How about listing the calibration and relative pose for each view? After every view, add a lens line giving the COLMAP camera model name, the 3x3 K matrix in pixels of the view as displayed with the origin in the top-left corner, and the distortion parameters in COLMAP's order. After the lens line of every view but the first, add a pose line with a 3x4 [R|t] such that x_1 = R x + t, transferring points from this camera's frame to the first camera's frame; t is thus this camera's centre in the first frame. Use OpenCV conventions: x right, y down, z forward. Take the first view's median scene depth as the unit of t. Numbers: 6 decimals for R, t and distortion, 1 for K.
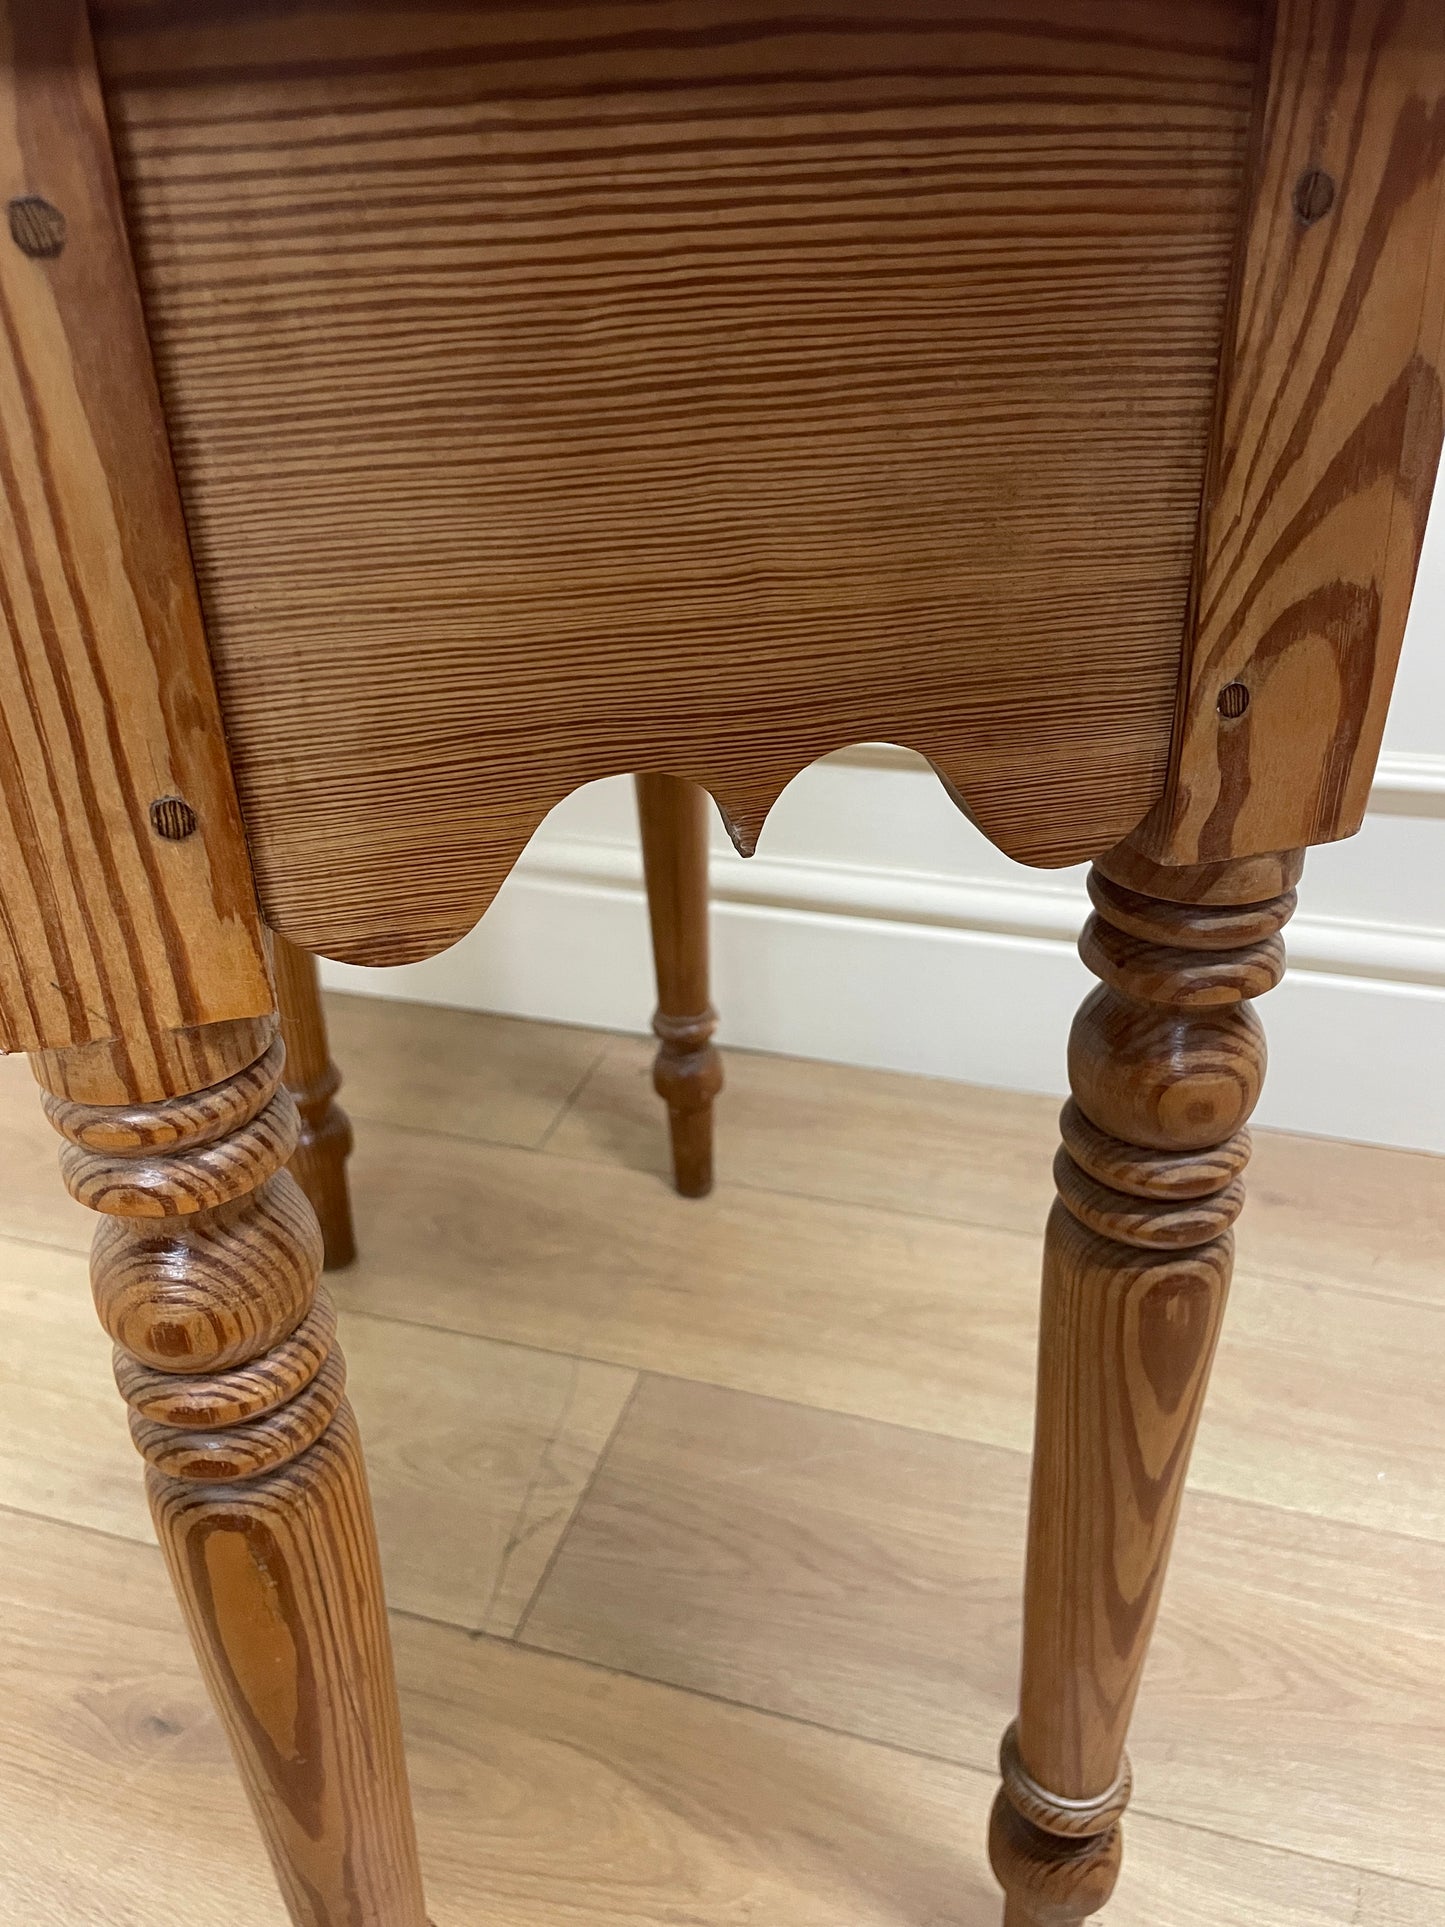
lens RADIAL K [[1460.6, 0, 719.3], [0, 1460.6, 962.8], [0, 0, 1]] dist [0.078305, -0.107680]
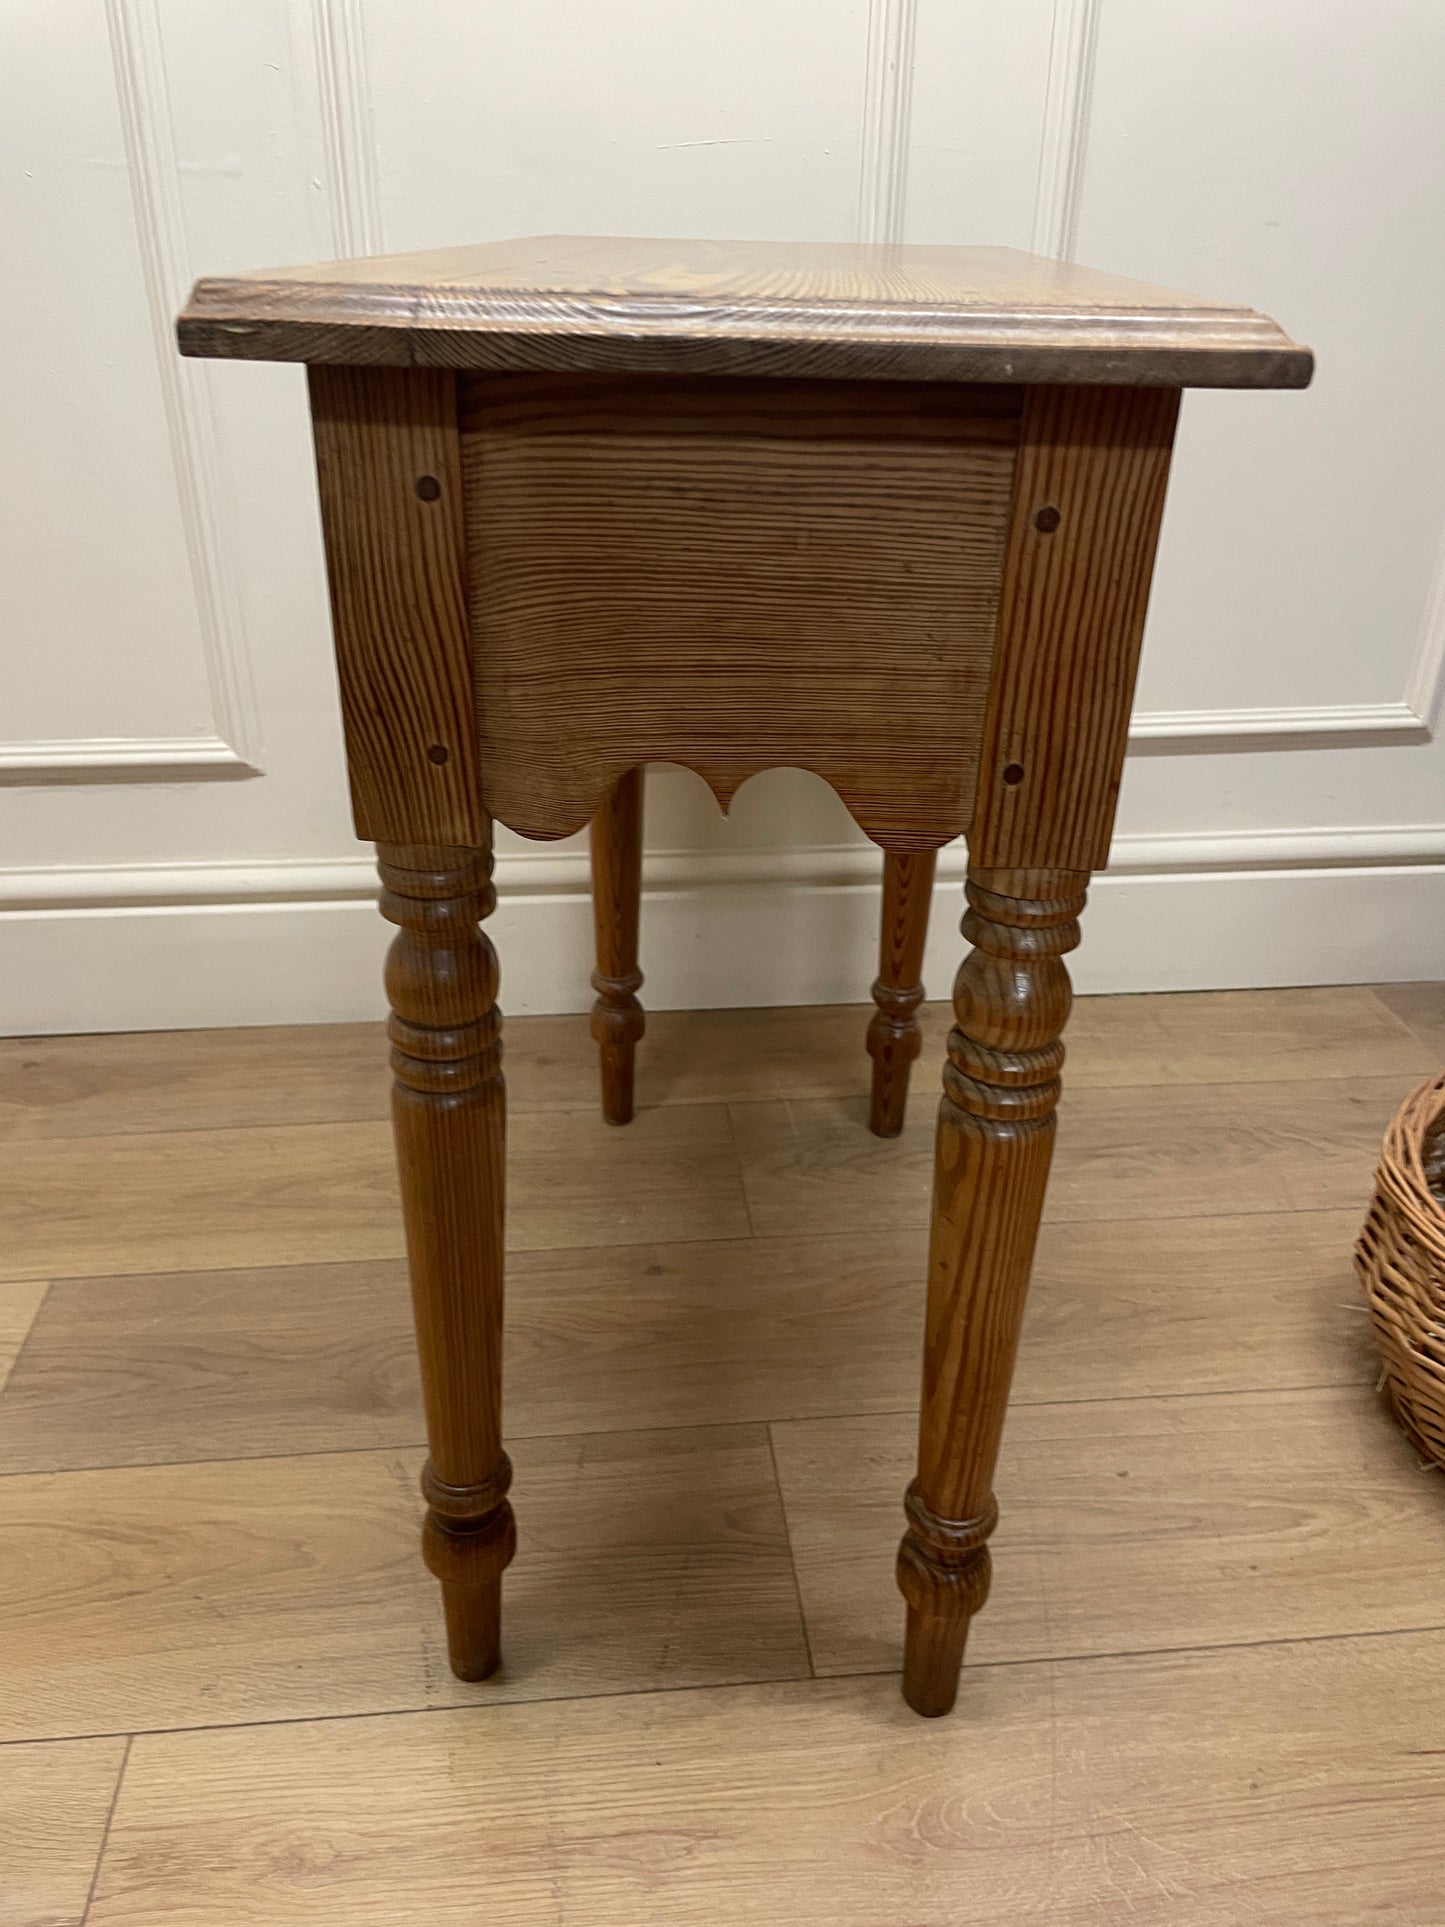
lens RADIAL K [[1460.6, 0, 712.9], [0, 1460.6, 943.4], [0, 0, 1]] dist [0.078305, -0.107680]
pose [[0.921054, -0.151032, 0.358954, 0.119232], [0.160577, 0.987018, 0.003263, 0.179789], [-0.354787, 0.054634, 0.933349, -0.800883]]
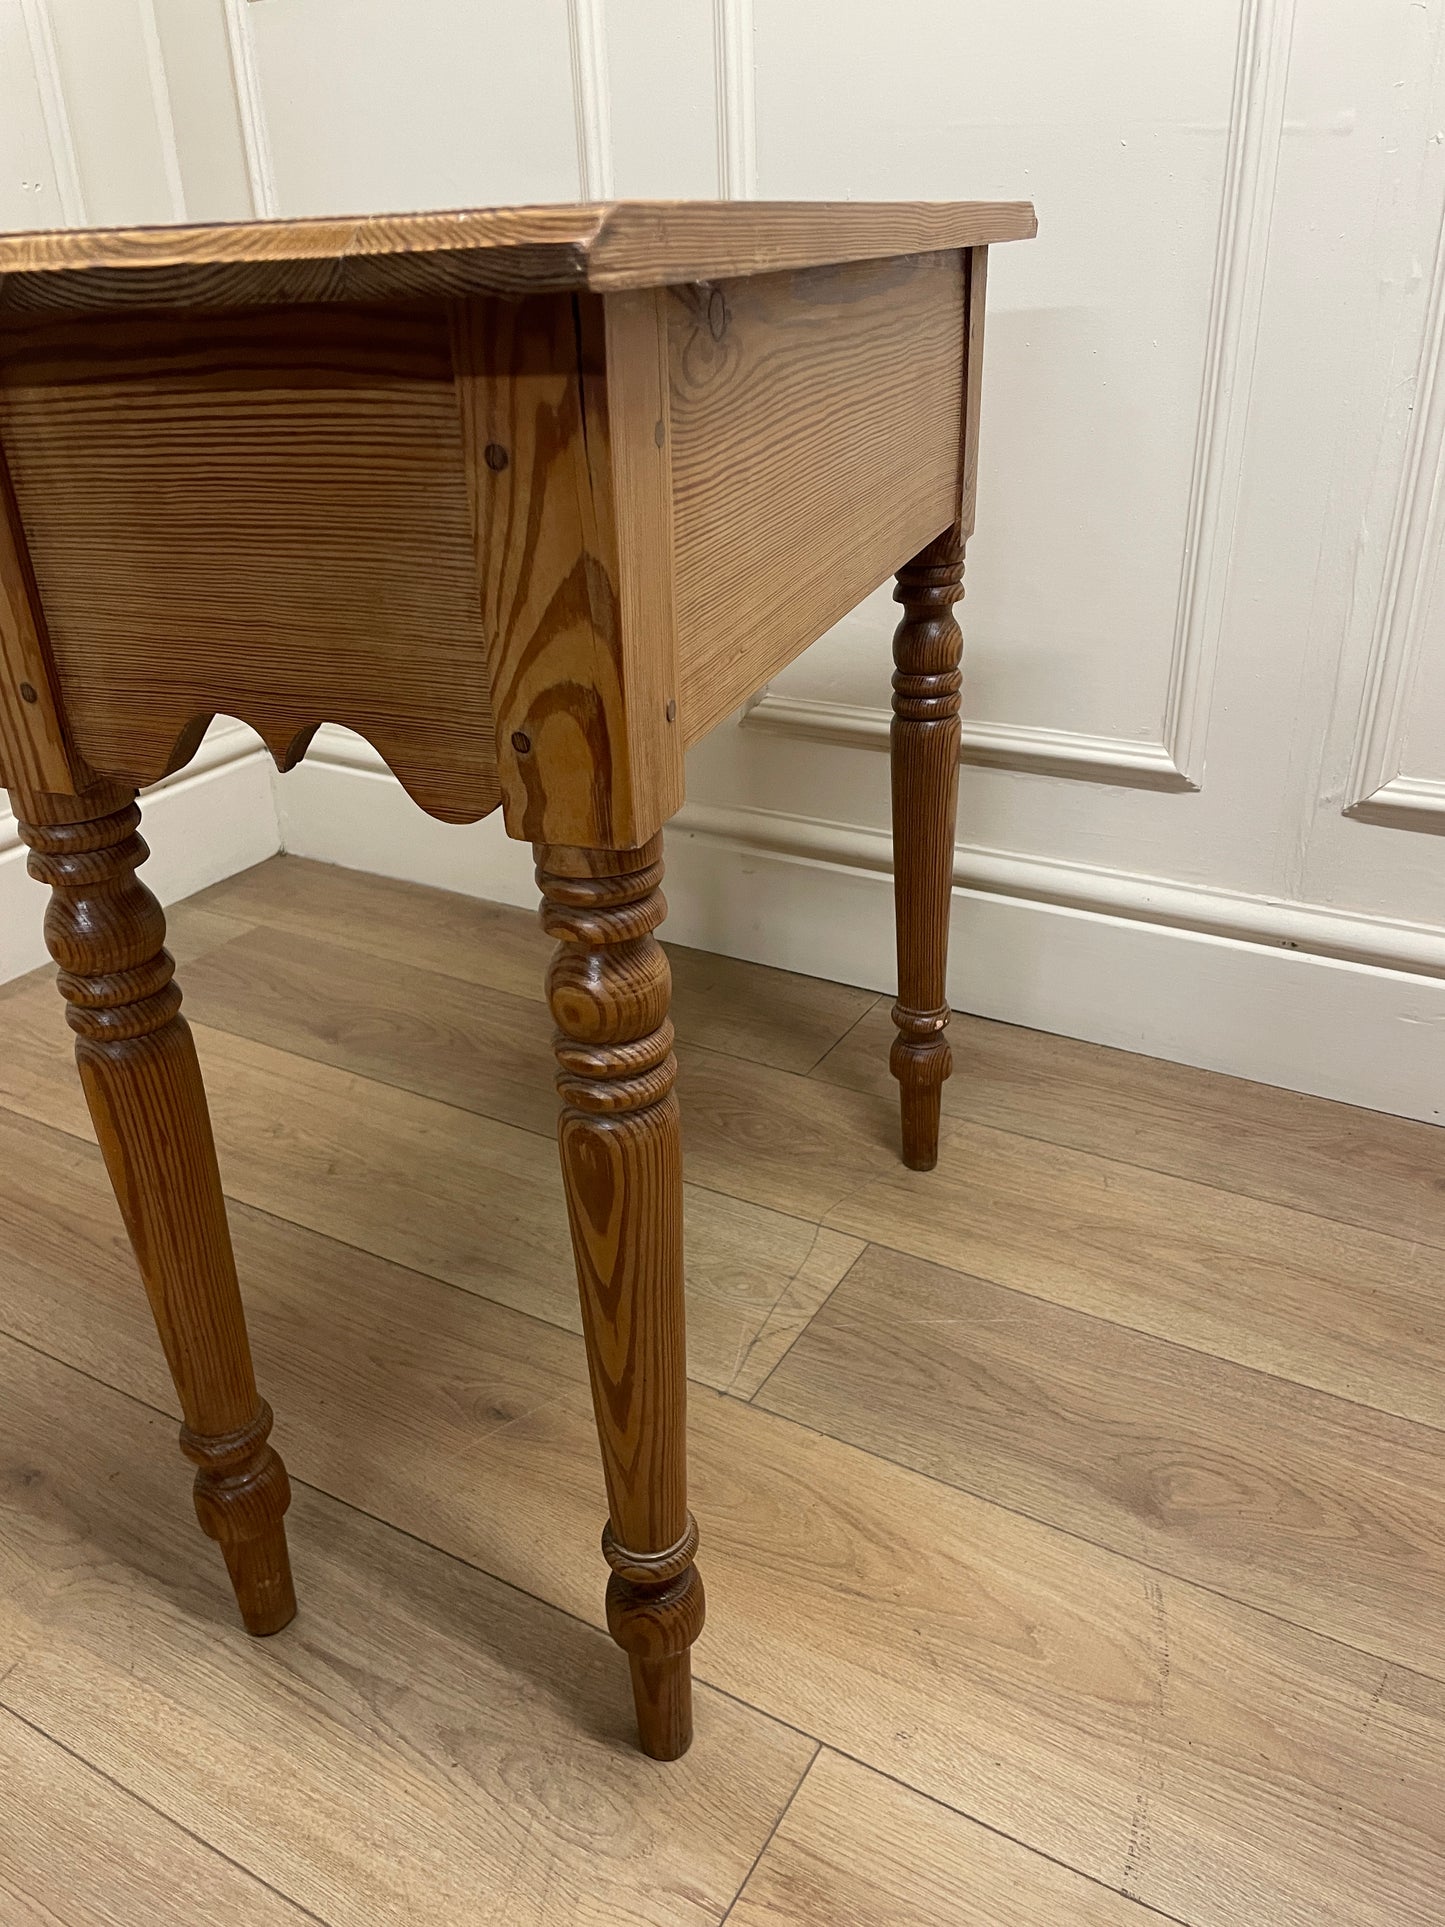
lens RADIAL K [[1460.6, 0, 710.3], [0, 1460.6, 945.7], [0, 0, 1]] dist [0.078305, -0.107680]
pose [[0.972741, 0.091569, -0.213048, 0.127281], [-0.098015, 0.994987, -0.019869, 0.136060], [0.210160, 0.040209, 0.976840, -0.569482]]
